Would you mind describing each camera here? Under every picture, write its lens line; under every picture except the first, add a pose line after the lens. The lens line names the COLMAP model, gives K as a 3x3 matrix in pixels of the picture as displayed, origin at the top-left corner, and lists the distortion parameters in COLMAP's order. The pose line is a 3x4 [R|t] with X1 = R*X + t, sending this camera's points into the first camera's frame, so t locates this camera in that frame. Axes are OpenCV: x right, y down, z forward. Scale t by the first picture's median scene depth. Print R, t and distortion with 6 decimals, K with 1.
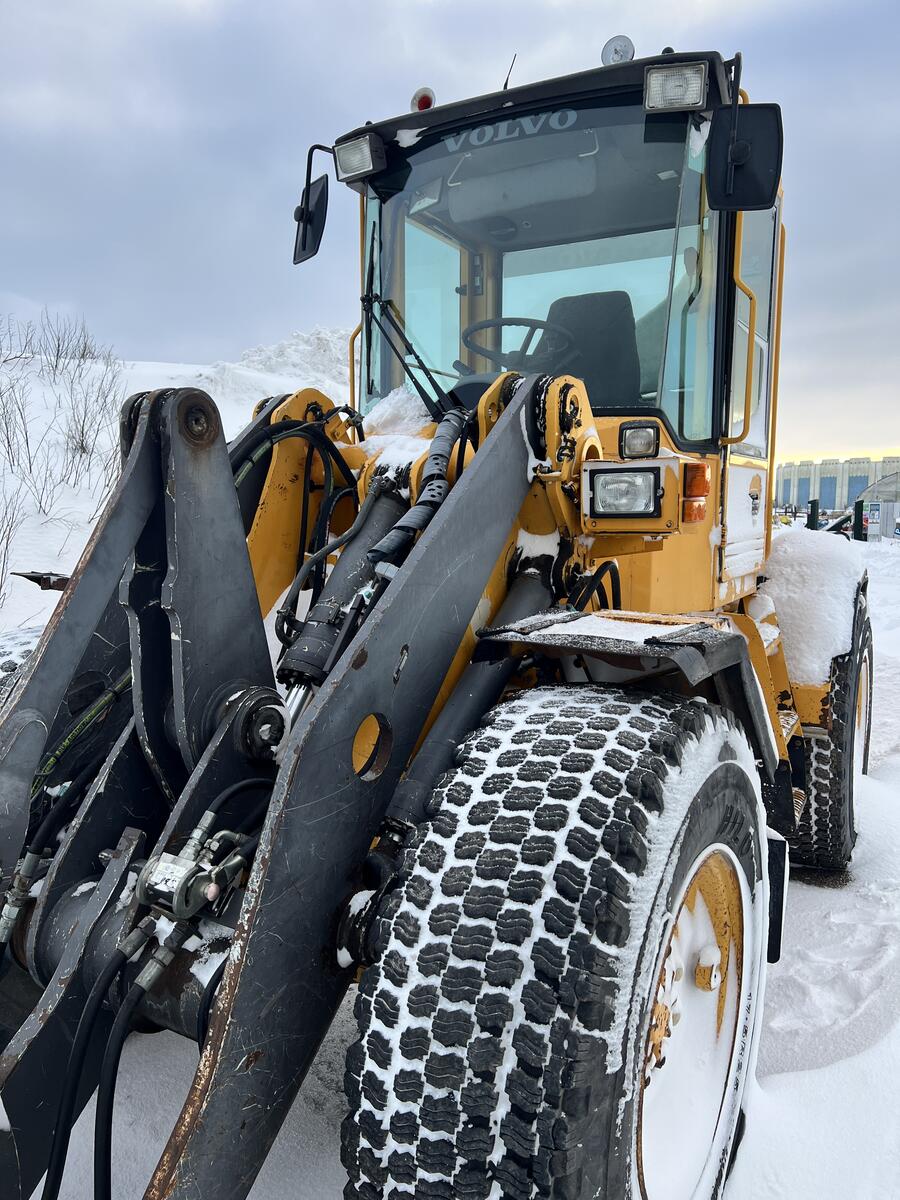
lens RADIAL K [[918.0, 0, 455.3], [0, 918.0, 594.1], [0, 0, 1]] dist [0.071633, -0.081961]
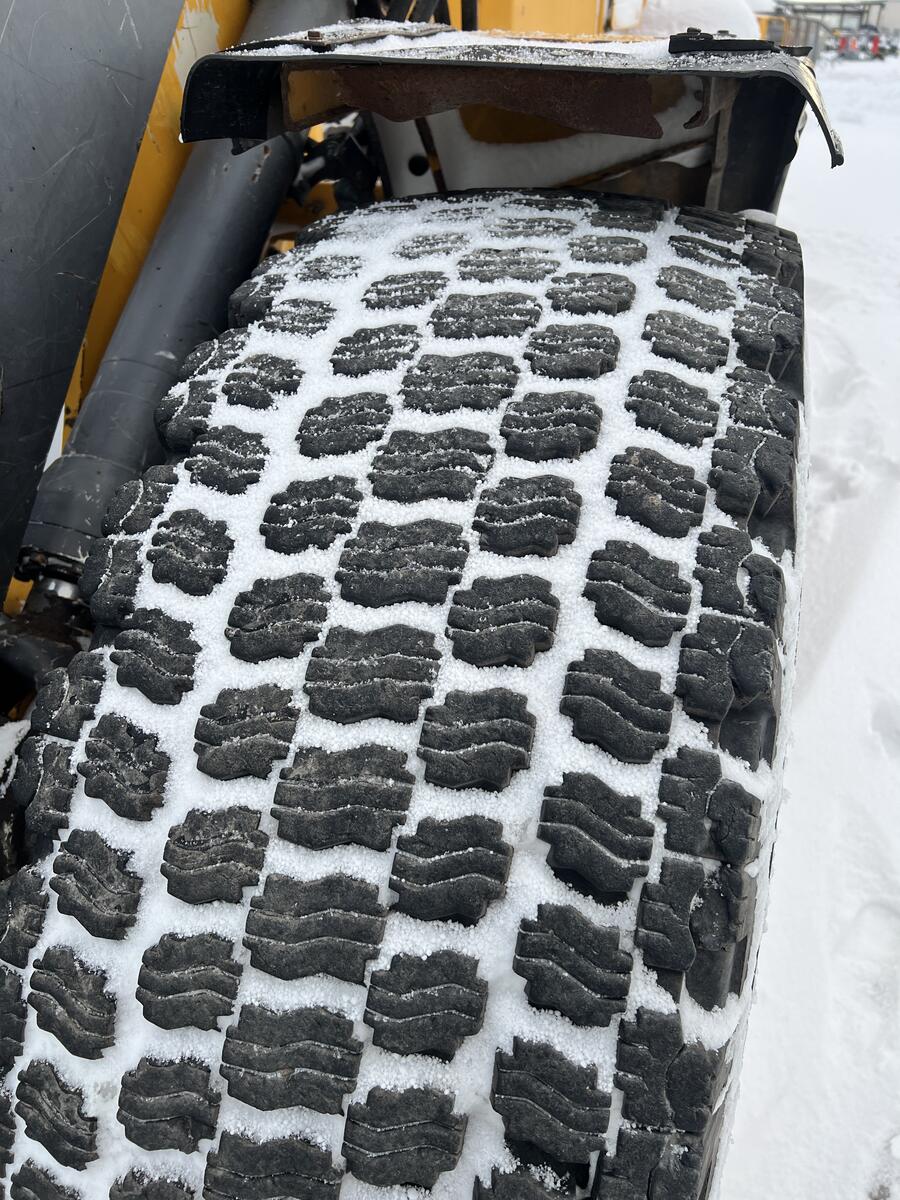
lens RADIAL K [[912.6, 0, 449.4], [0, 912.6, 589.2], [0, 0, 1]] dist [0.068593, -0.089880]
pose [[0.967217, -0.130704, 0.217735, 0.020103], [0.022505, 0.898125, 0.439163, 0.090964], [-0.252954, -0.419866, 0.871623, 0.692038]]
